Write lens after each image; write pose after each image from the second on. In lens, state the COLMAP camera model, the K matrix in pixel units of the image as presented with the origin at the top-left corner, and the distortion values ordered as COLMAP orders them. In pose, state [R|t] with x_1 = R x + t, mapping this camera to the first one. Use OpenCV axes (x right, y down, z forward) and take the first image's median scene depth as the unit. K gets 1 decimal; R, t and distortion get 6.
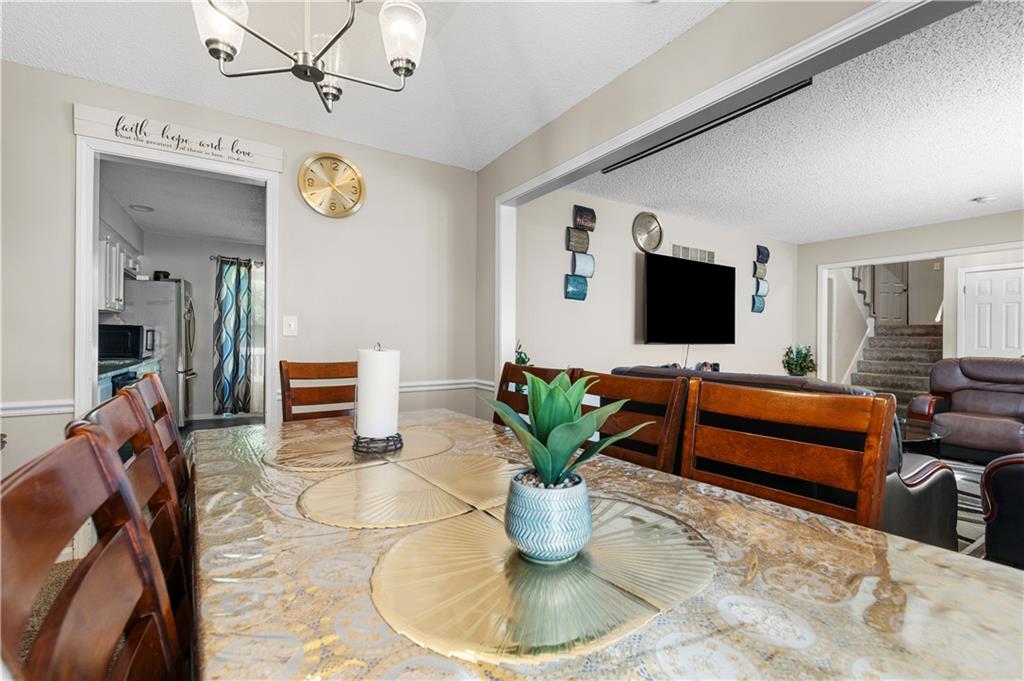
lens RADIAL K [[449.2, 0, 511.9], [0, 449.2, 339.3], [0, 0, 1]] dist [-0.001297, -0.000029]
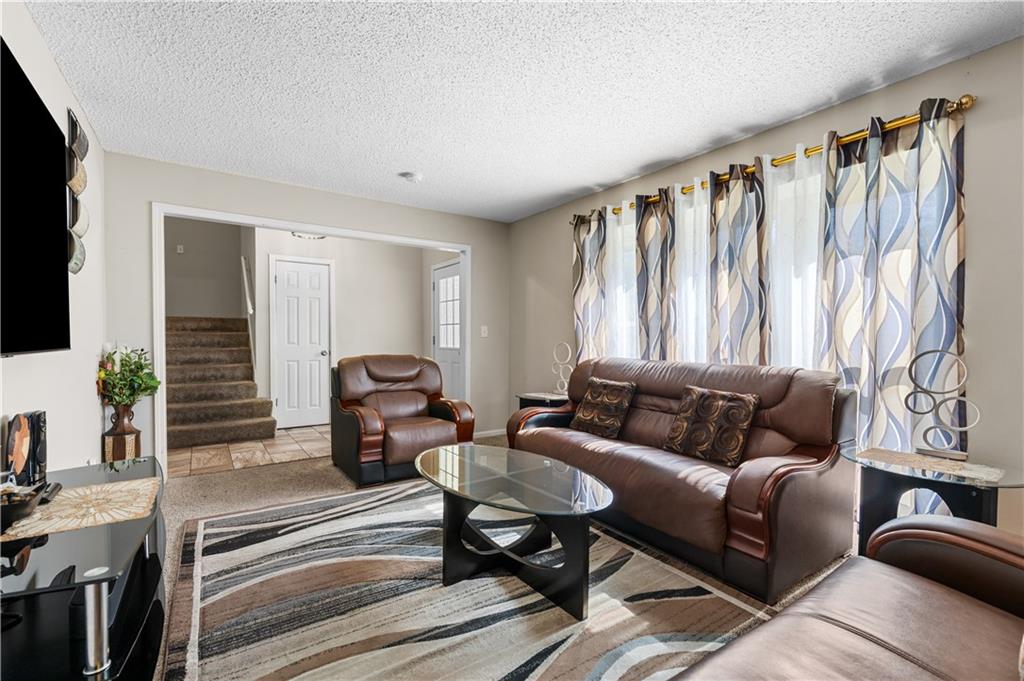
lens RADIAL K [[449.2, 0, 511.0], [0, 449.2, 343.0], [0, 0, 1]] dist [-0.001297, -0.000029]
pose [[-0.032656, -0.019668, 0.999273, 0.093562], [0.000926, 0.999805, 0.019709, -0.001522], [-0.999466, 0.001569, -0.032632, 0.504925]]
